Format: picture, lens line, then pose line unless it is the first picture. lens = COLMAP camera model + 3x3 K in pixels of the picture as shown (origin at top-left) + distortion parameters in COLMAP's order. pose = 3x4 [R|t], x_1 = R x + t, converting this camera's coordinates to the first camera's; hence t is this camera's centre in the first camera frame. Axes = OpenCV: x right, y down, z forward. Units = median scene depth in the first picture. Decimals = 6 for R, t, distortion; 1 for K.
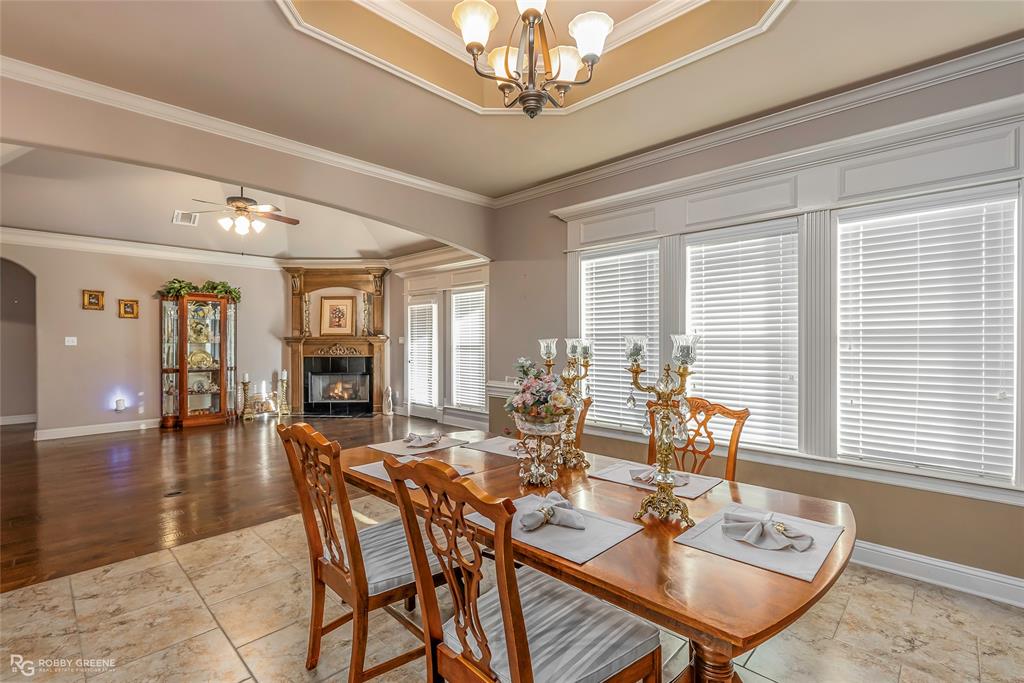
lens RADIAL K [[477.4, 0, 493.6], [0, 477.4, 343.1], [0, 0, 1]] dist [-0.001765, 0.000490]
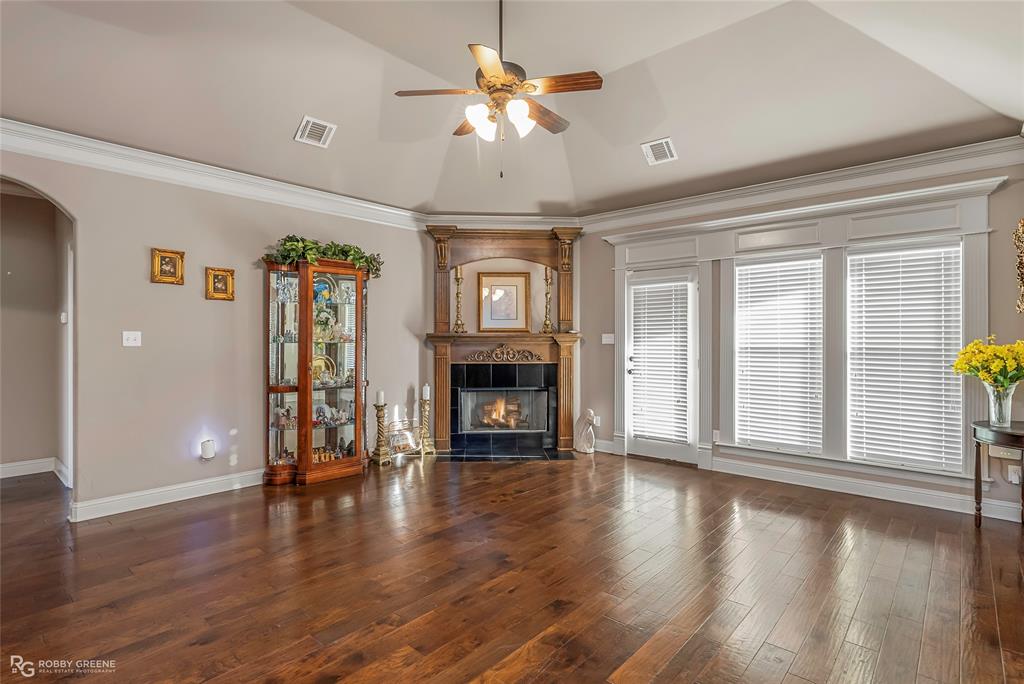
lens RADIAL K [[560.5, 0, 530.2], [0, 560.5, 336.5], [0, 0, 1]] dist [0.008277, -0.001280]
pose [[0.998326, 0.002188, 0.057801, -0.353026], [-0.001540, 0.999936, -0.011252, -0.000179], [-0.057822, 0.011144, 0.998265, 0.241489]]
